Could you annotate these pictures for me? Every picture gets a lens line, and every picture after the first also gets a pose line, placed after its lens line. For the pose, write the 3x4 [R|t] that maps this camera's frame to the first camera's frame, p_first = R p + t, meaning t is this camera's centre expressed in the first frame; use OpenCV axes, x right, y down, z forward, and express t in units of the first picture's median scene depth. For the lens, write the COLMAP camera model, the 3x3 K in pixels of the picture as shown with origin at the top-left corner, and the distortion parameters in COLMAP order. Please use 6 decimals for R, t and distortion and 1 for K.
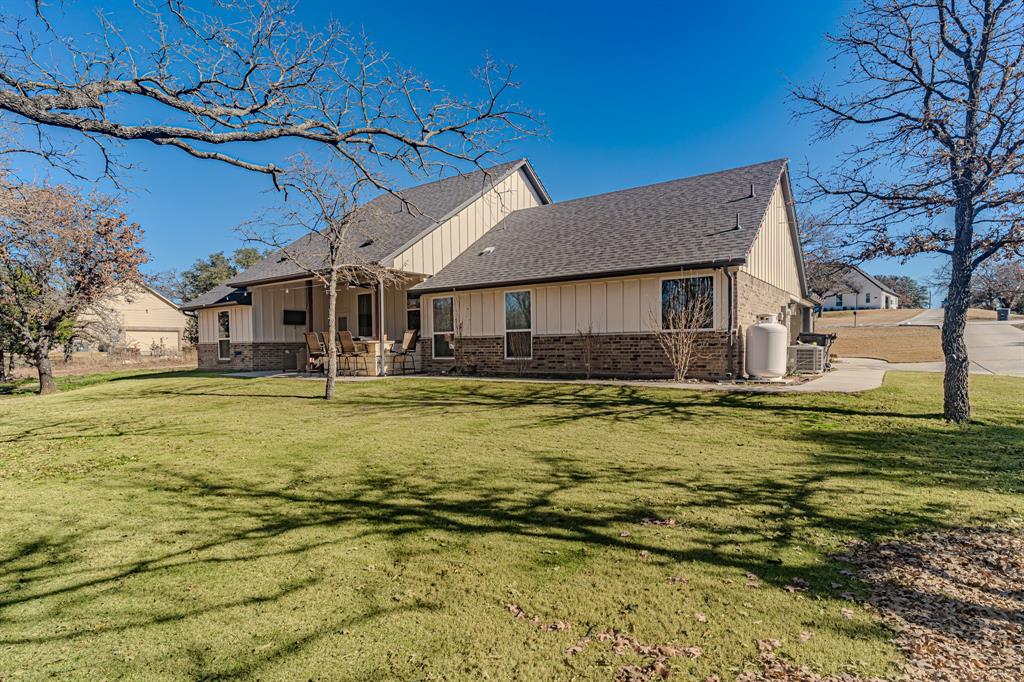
lens RADIAL K [[546.8, 0, 512.0], [0, 546.8, 341.0], [0, 0, 1]] dist [-0.001131, 0.000050]
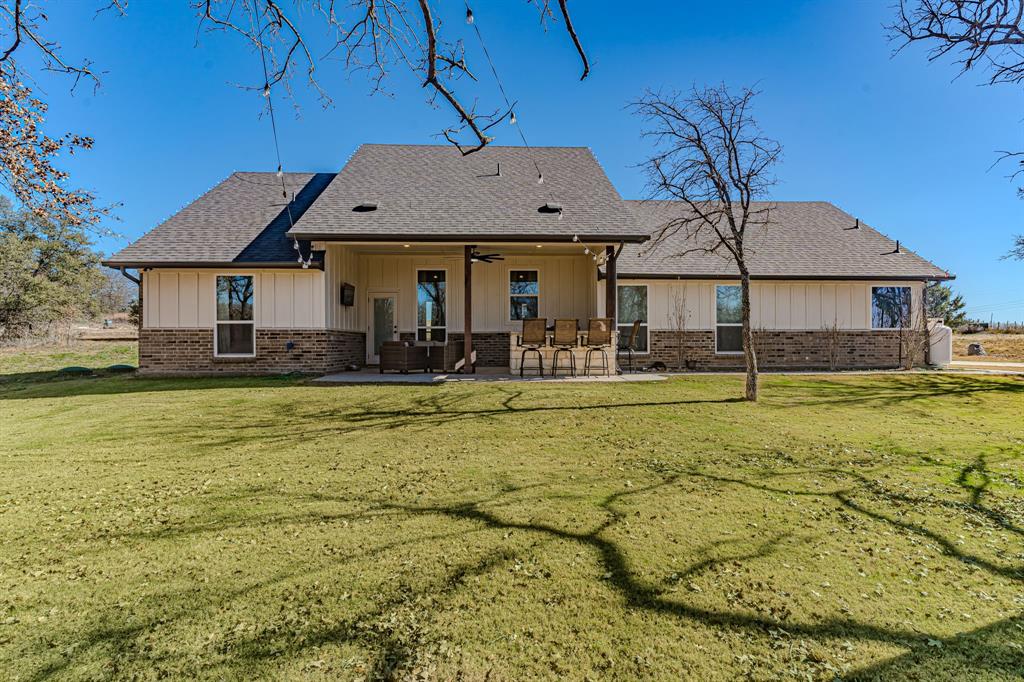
lens RADIAL K [[532.1, 0, 511.8], [0, 532.1, 329.4], [0, 0, 1]] dist [-0.002956, 0.000458]
pose [[0.772273, 0.025225, 0.634790, -0.907011], [-0.014823, 0.999655, -0.021691, 0.016245], [-0.635118, 0.007342, 0.772380, 0.506497]]
